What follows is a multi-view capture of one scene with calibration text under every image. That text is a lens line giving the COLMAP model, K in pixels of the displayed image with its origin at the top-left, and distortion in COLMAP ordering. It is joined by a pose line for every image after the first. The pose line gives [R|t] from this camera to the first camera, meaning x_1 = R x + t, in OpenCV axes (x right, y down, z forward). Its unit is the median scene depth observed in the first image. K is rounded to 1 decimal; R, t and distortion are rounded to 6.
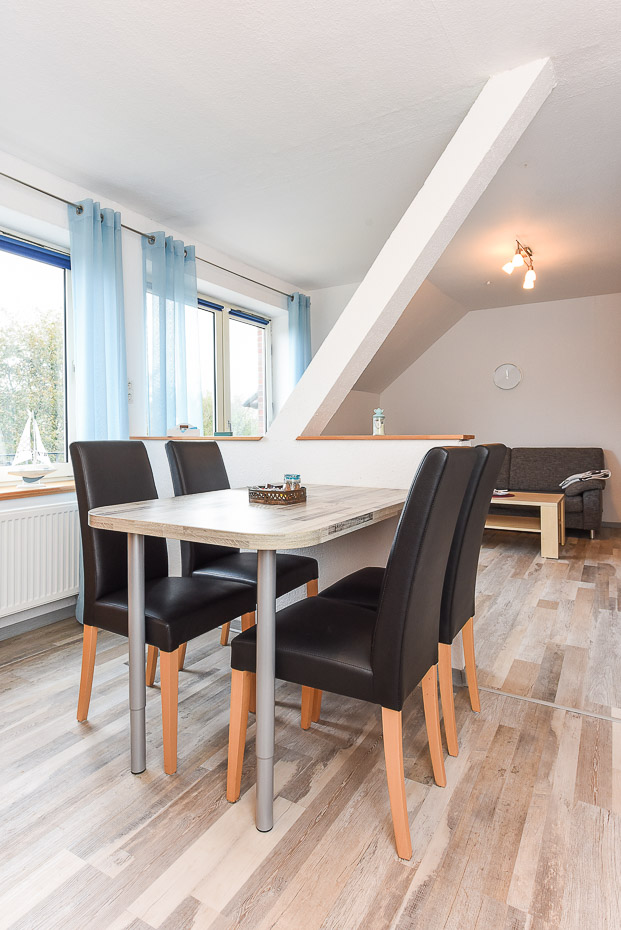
lens RADIAL K [[516.5, 0, 305.3], [0, 516.5, 431.3], [0, 0, 1]] dist [0.002185, -0.000171]
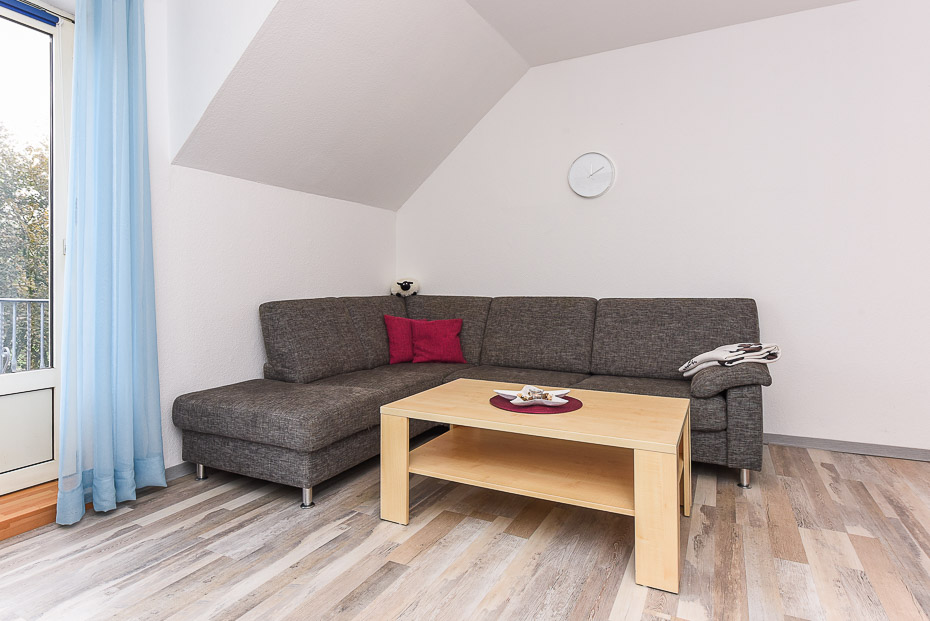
lens RADIAL K [[516.5, 0, 464.9], [0, 516.5, 281.0], [0, 0, 1]] dist [0.002185, -0.000171]
pose [[0.997465, 0.010347, 0.070400, 0.256275], [-0.009618, 0.999897, -0.010685, 0.023809], [-0.070503, 0.009981, 0.997462, 0.530772]]
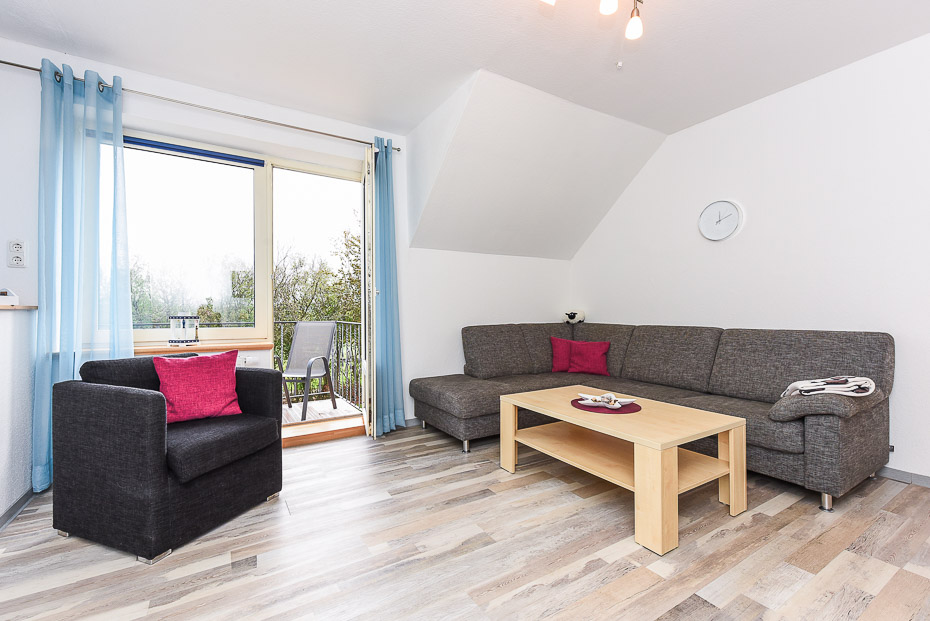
lens RADIAL K [[405.7, 0, 465.0], [0, 405.7, 310.5], [0, 0, 1]] dist [-0.000926, -0.000475]
pose [[0.889274, 0.009081, -0.457285, 0.414455], [-0.009565, 0.999953, 0.001258, 0.013453], [0.457275, 0.003256, 0.889319, 0.475209]]
